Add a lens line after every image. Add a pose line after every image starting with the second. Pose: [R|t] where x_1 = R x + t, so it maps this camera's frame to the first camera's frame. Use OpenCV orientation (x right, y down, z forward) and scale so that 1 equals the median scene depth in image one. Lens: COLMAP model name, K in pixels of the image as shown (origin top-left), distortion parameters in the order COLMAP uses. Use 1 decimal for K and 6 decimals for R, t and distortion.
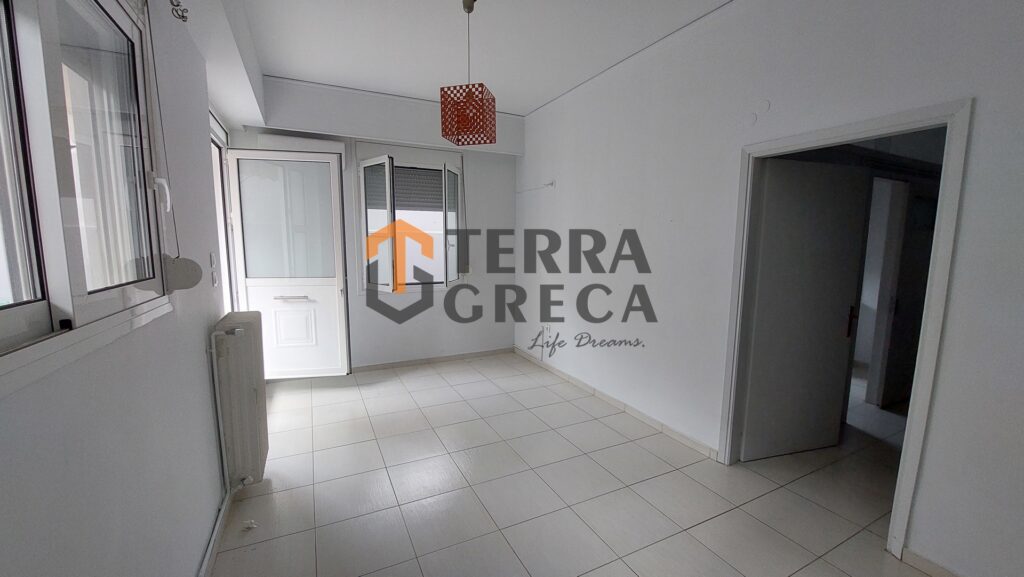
lens RADIAL K [[408.8, 0, 514.7], [0, 408.8, 295.3], [0, 0, 1]] dist [-0.019091, 0.000010]
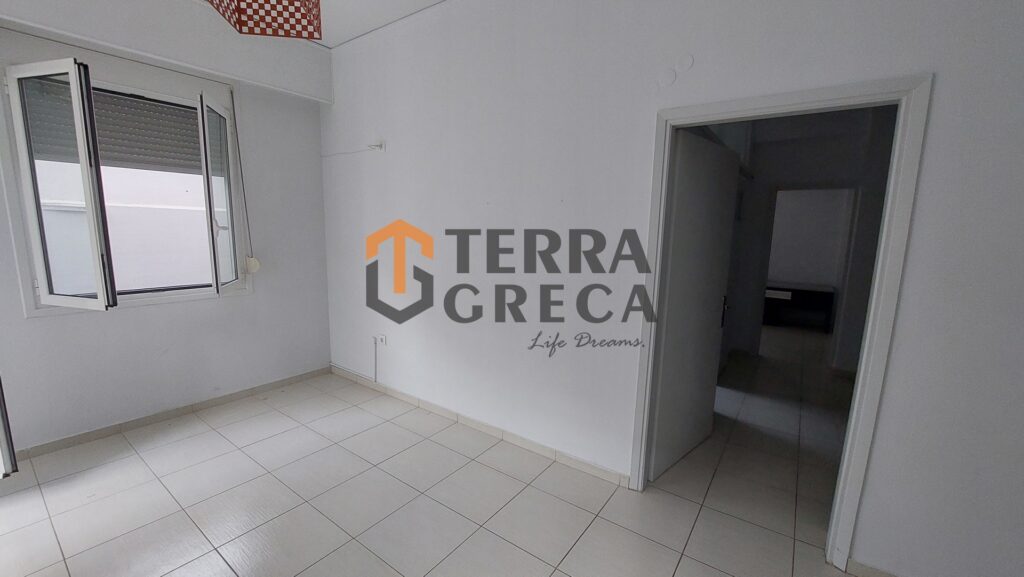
lens RADIAL K [[408.8, 0, 513.8], [0, 408.8, 293.9], [0, 0, 1]] dist [-0.019091, 0.000010]
pose [[0.884544, -0.060394, 0.462530, -0.053287], [0.044006, 0.997965, 0.046149, -0.030191], [-0.464375, -0.020467, 0.885402, 0.238570]]
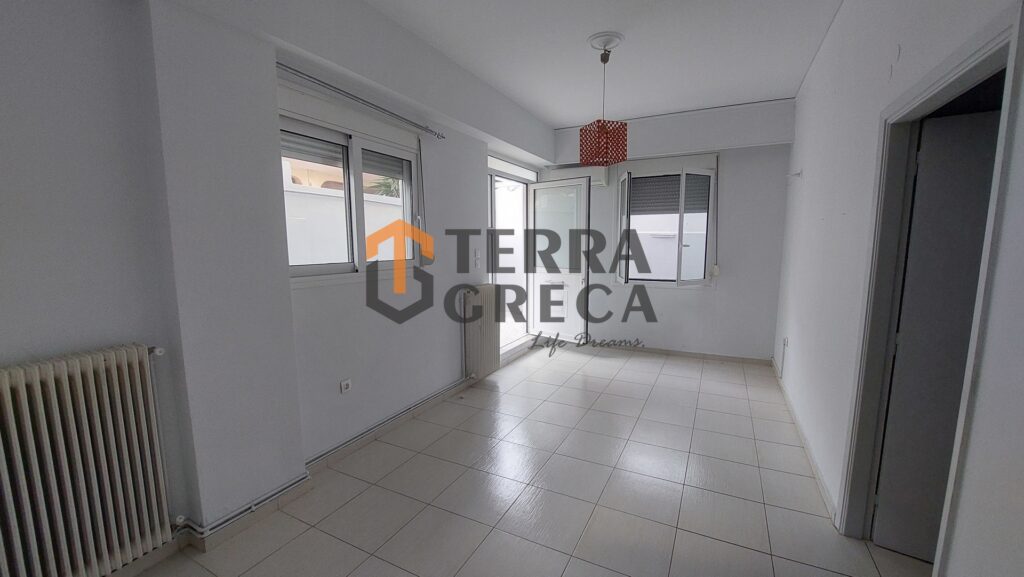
lens RADIAL K [[408.8, 0, 512.8], [0, 408.8, 295.4], [0, 0, 1]] dist [-0.019091, 0.000010]
pose [[0.588490, 0.095695, -0.802821, 0.460129], [-0.096167, 0.994206, 0.048015, -0.001697], [0.802765, 0.048948, 0.594283, 0.023482]]
